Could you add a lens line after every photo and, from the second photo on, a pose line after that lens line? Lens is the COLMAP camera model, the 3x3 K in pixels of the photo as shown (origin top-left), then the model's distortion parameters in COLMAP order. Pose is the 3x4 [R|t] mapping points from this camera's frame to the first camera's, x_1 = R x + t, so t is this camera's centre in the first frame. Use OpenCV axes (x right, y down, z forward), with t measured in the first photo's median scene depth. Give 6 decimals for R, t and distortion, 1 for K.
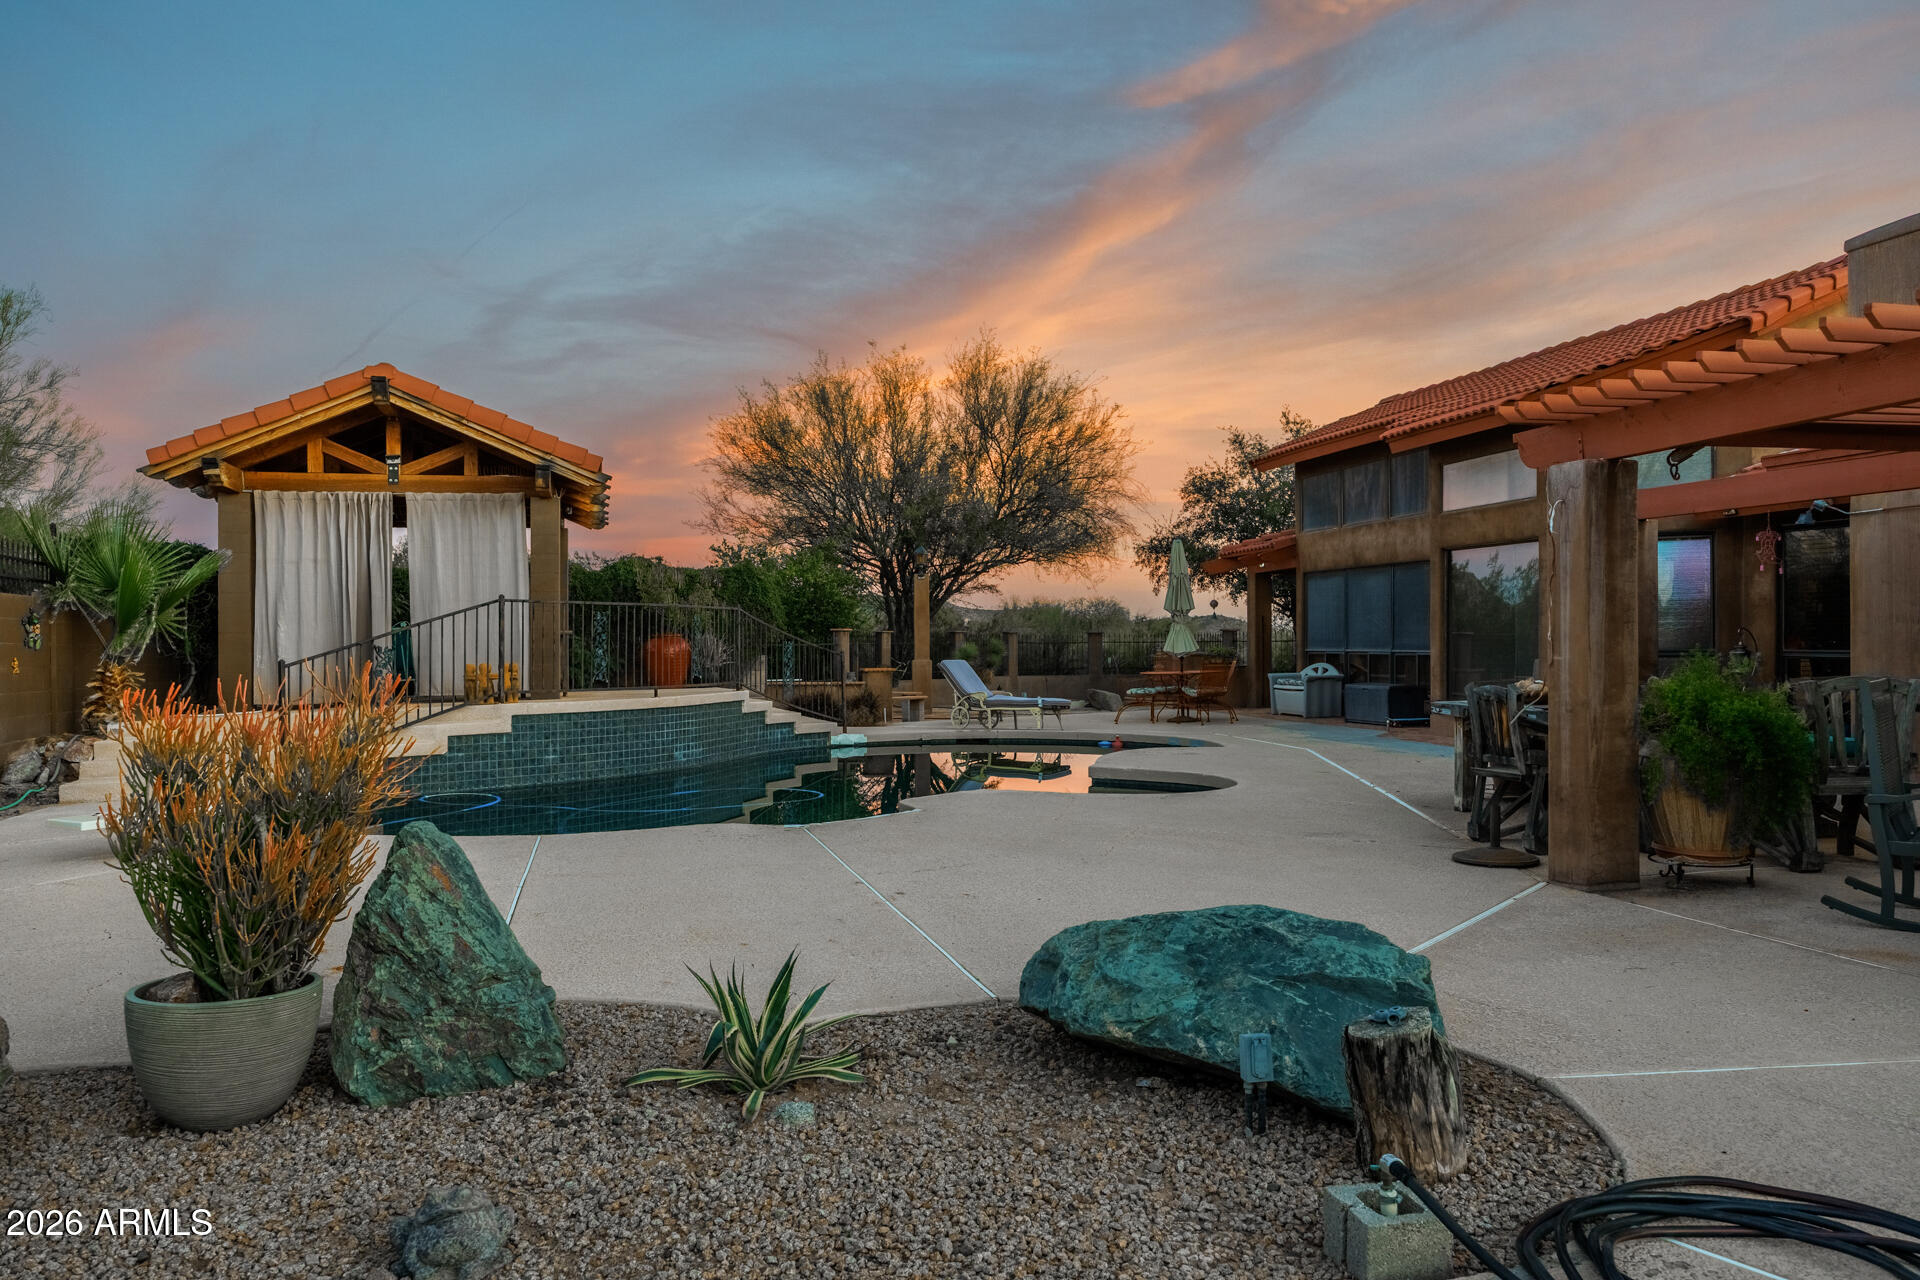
lens RADIAL K [[1407.8, 0, 960.0], [0, 1407.8, 640.0], [0, 0, 1]] dist [0.001468, -0.002665]
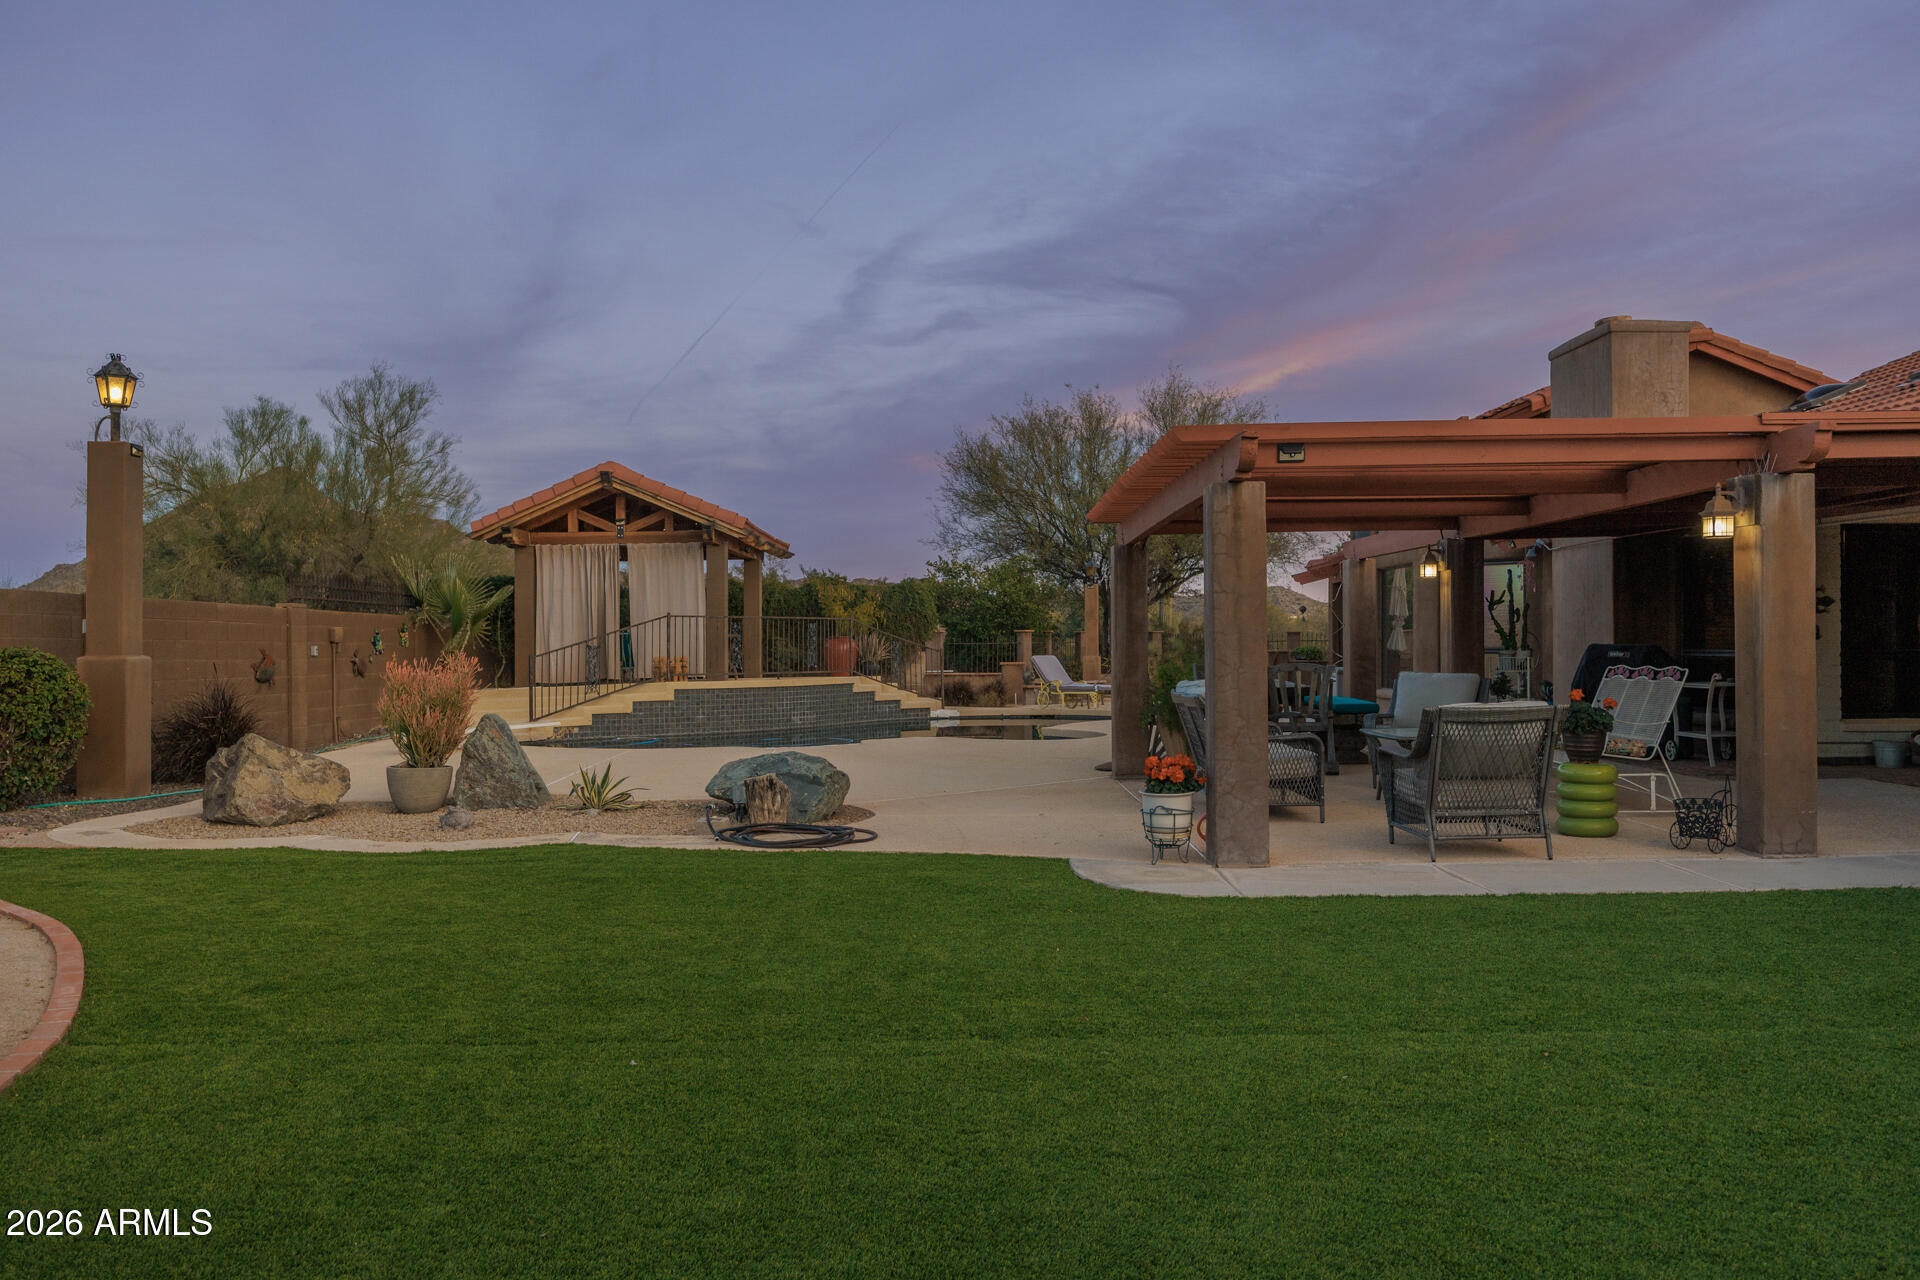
lens RADIAL K [[1438.0, 0, 960.0], [0, 1438.0, 640.0], [0, 0, 1]] dist [0.008254, 0.003018]
pose [[0.969313, -0.000641, -0.245830, 0.340542], [0.001072, 0.999998, 0.001618, -0.003348], [0.245829, -0.001832, 0.969312, -0.420931]]
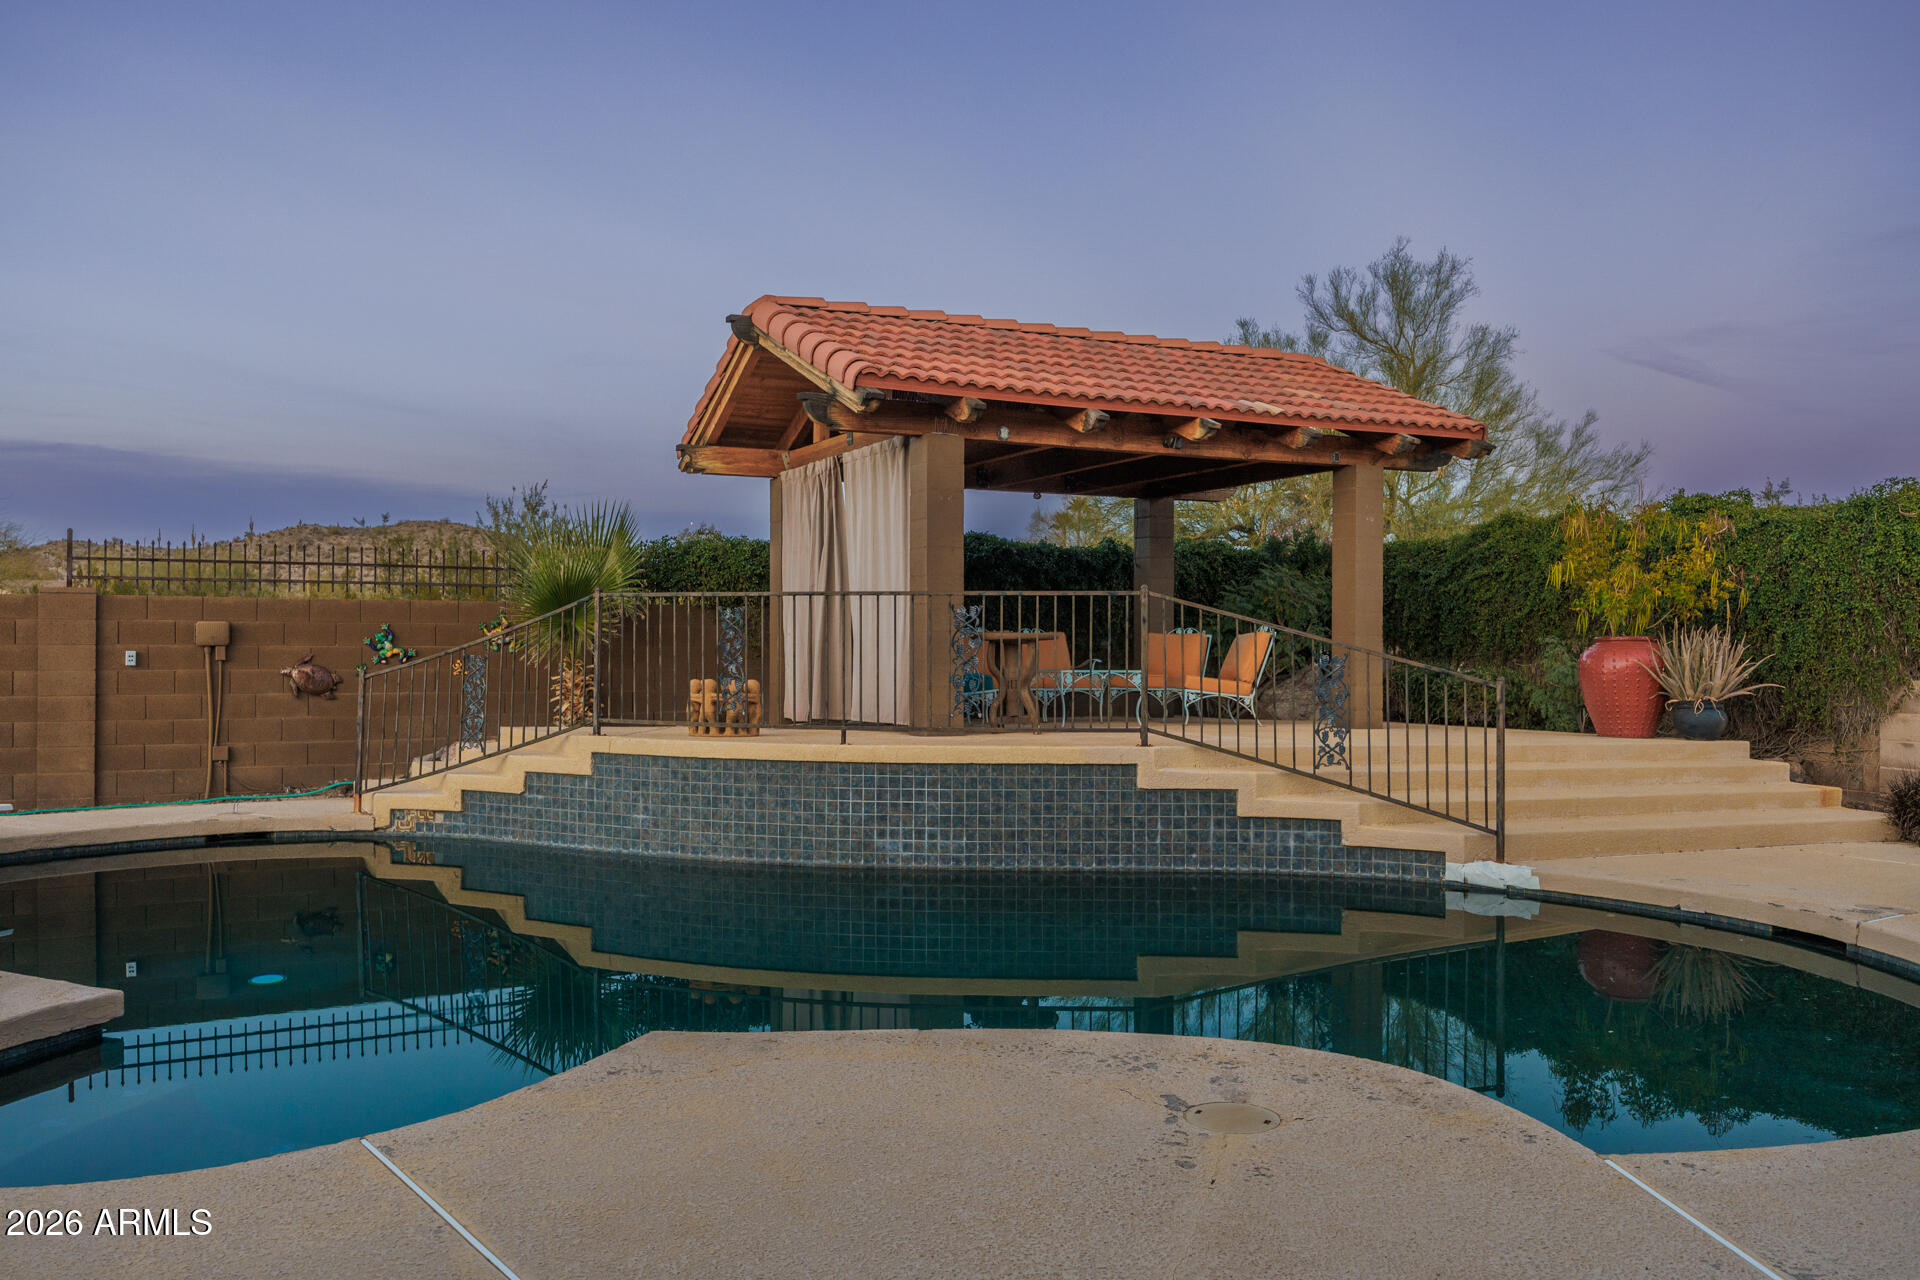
lens RADIAL K [[1585.3, 0, 960.0], [0, 1585.3, 640.0], [0, 0, 1]] dist [-0.005841, -0.000856]
pose [[0.214104, 0.009234, -0.976767, 0.464934], [-0.001684, 0.999957, 0.009084, -0.010929], [0.976809, -0.000301, 0.214111, 0.896045]]
